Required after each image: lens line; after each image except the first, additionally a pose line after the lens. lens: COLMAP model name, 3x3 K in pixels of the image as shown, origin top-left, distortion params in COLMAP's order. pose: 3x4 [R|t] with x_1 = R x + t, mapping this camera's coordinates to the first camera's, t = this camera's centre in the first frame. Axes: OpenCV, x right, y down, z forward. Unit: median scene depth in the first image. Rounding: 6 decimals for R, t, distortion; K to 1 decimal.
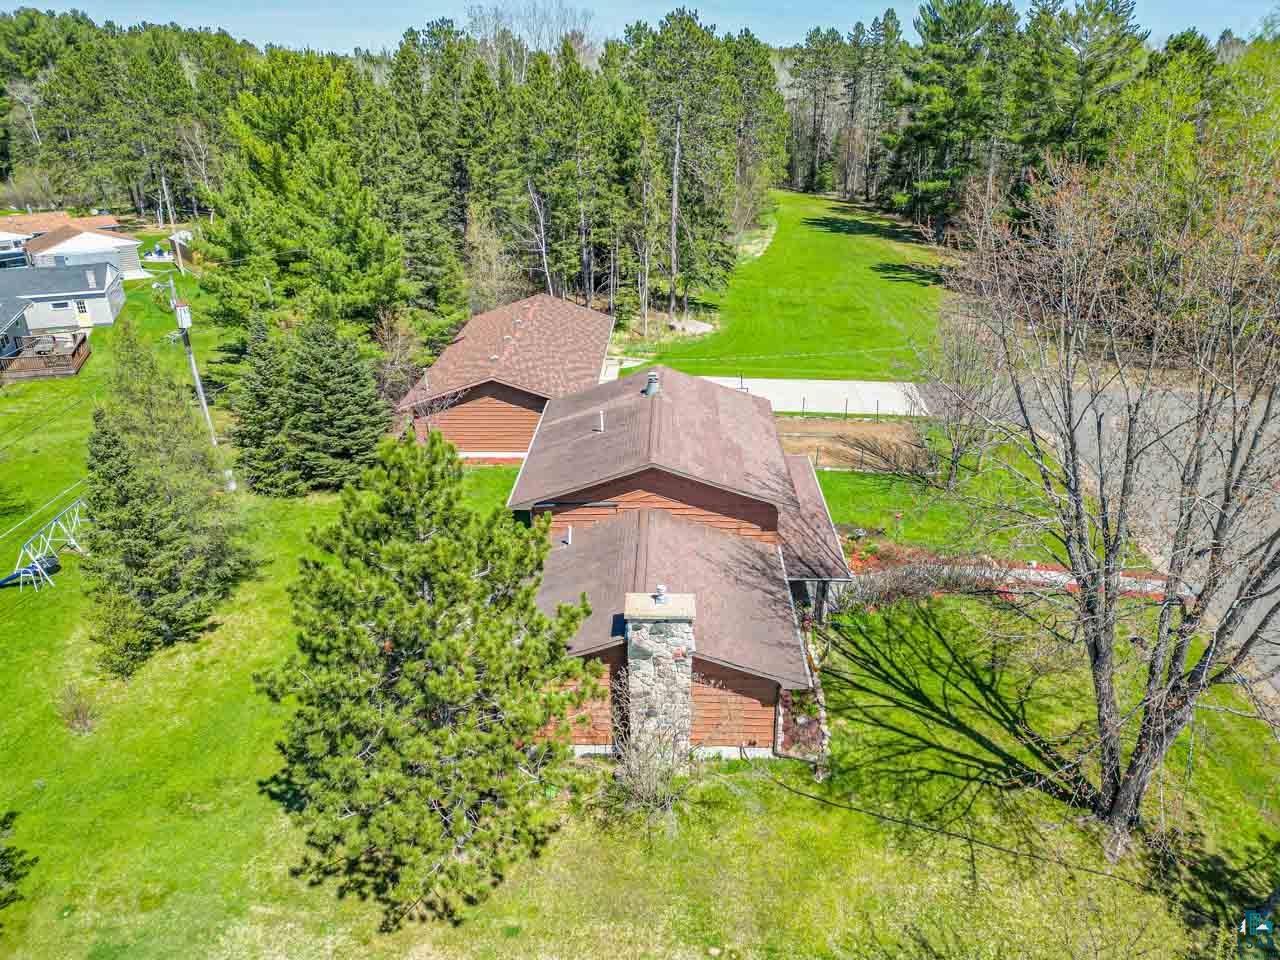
lens RADIAL K [[906.2, 0, 640.0], [0, 906.2, 480.0], [0, 0, 1]] dist [0.096267, -0.092599]
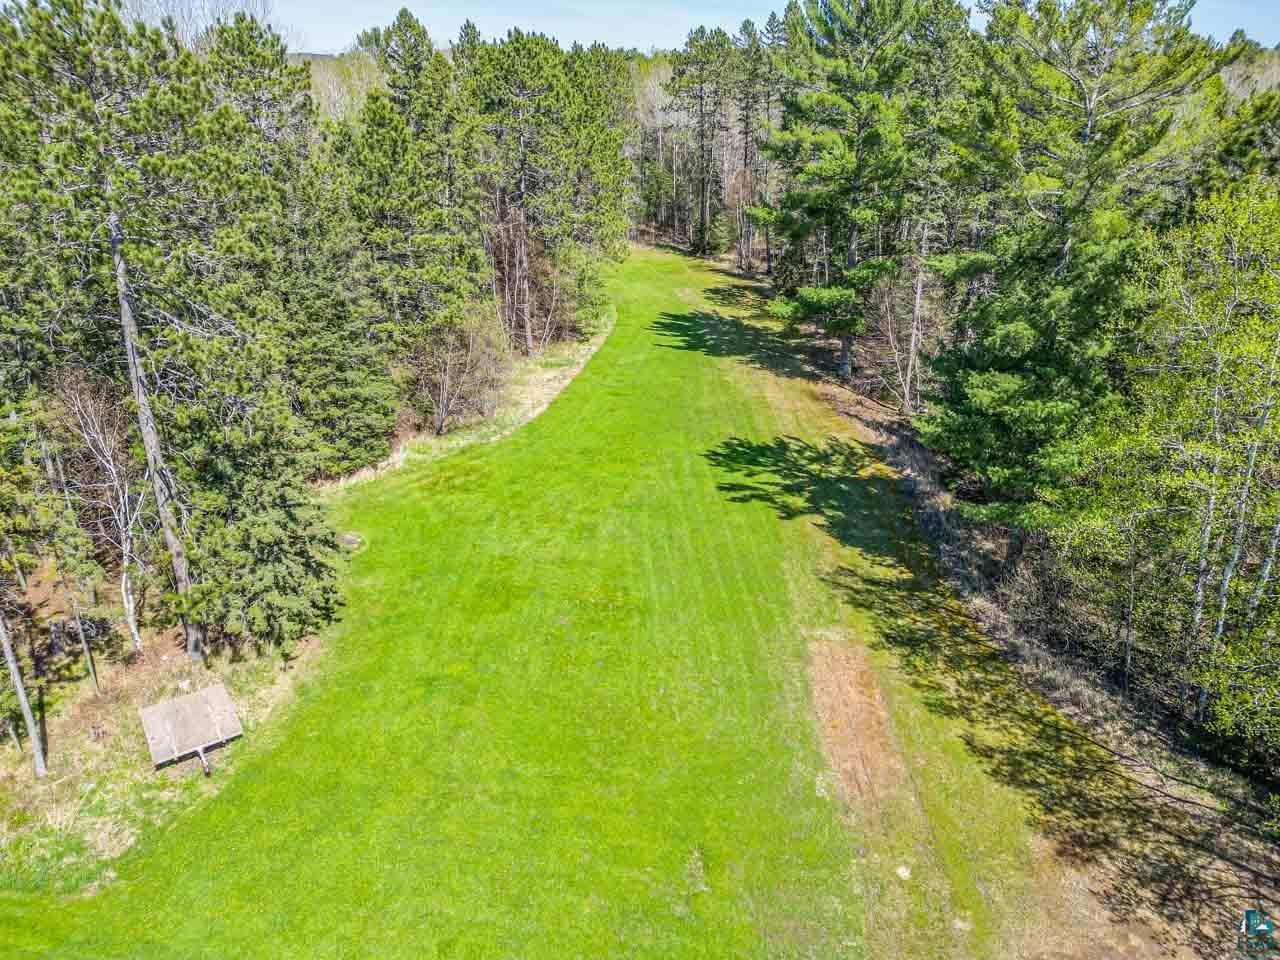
lens RADIAL K [[906.2, 0, 640.0], [0, 906.2, 480.0], [0, 0, 1]] dist [0.096267, -0.092599]
pose [[0.999881, -0.003527, 0.015000, 0.175816], [0.003473, 0.999987, 0.003605, -0.190192], [-0.015013, -0.003552, 0.999881, 0.383912]]
